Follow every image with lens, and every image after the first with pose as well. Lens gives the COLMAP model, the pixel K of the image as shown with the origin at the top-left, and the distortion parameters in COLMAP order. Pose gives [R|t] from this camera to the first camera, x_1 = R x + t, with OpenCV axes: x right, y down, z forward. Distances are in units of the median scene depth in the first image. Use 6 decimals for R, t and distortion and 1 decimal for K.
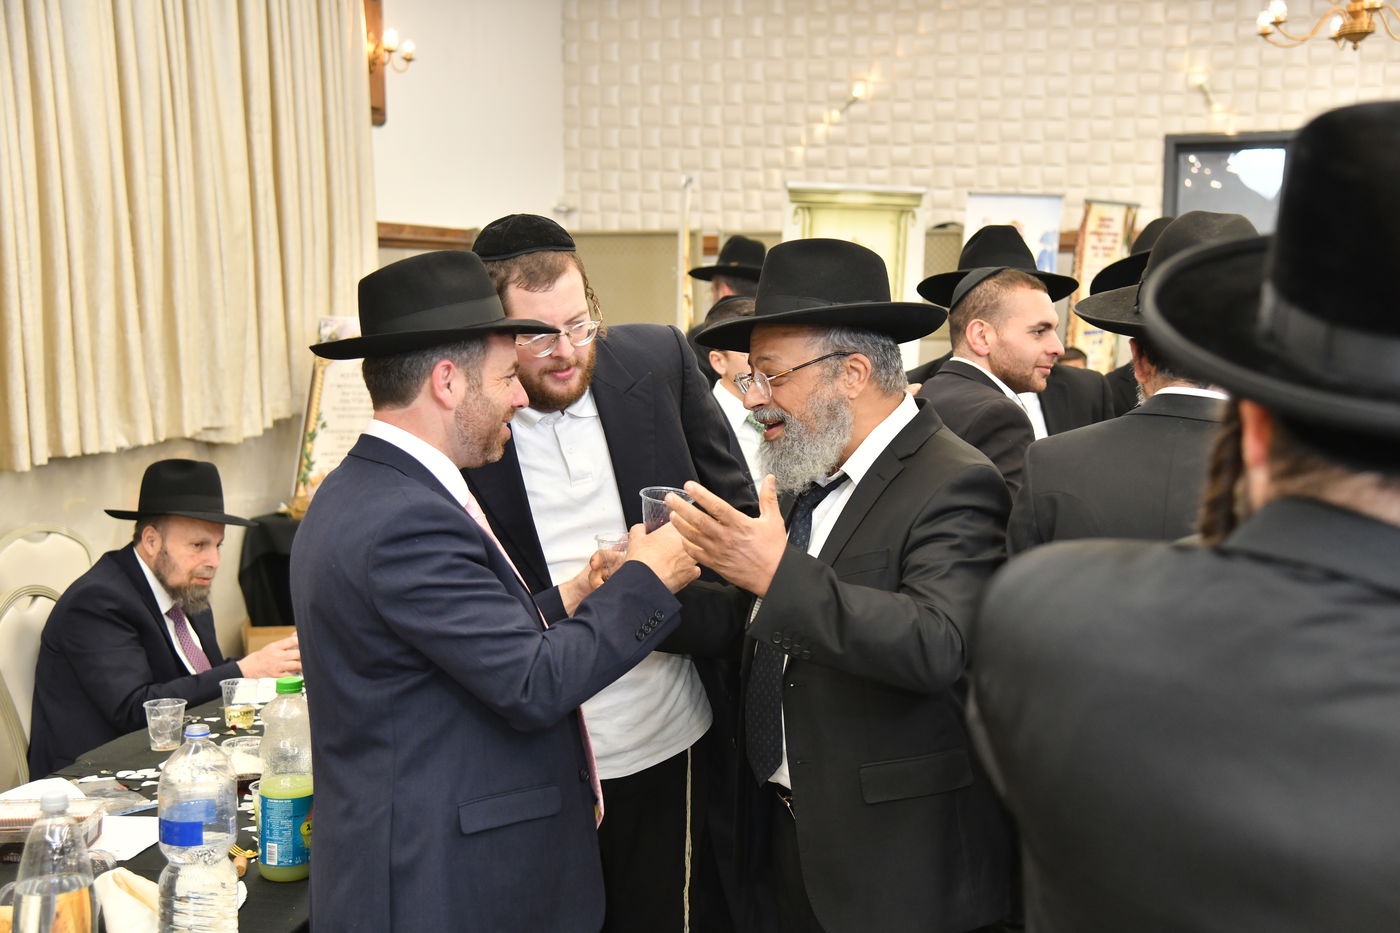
lens RADIAL K [[2025.6, 0, 695.4], [0, 2025.6, 468.6], [0, 0, 1]] dist [0.036026, 0.000000]
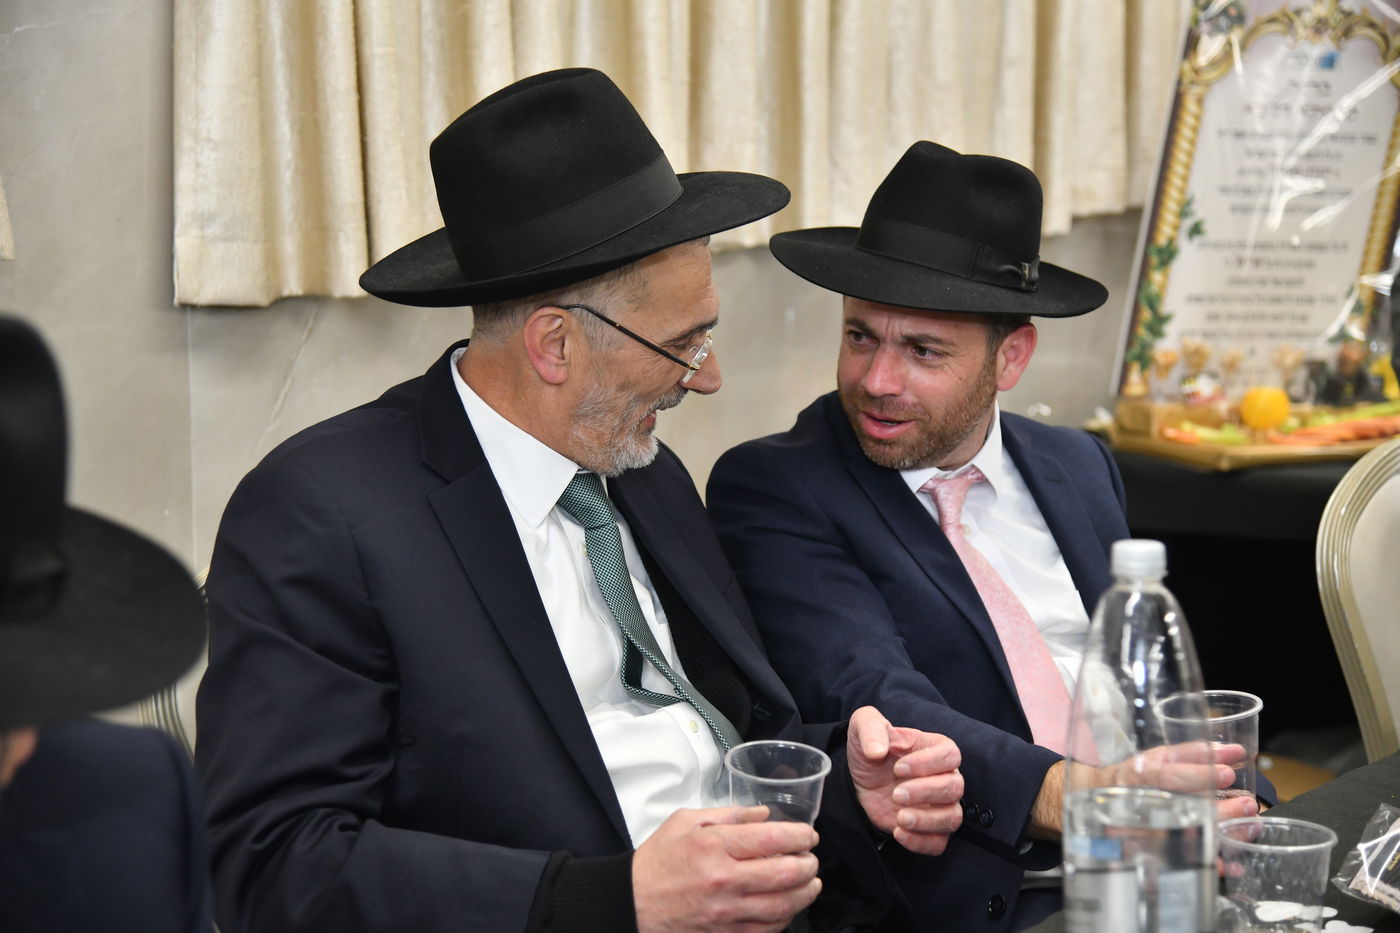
lens RADIAL K [[2775.1, 0, 695.1], [0, 2775.1, 463.5], [0, 0, 1]] dist [0.526503, 0.000000]
pose [[0.939591, 0.039915, -0.339964, -0.080349], [-0.024881, 0.998515, 0.048469, 0.000986], [0.341393, -0.037082, 0.939189, 0.417308]]
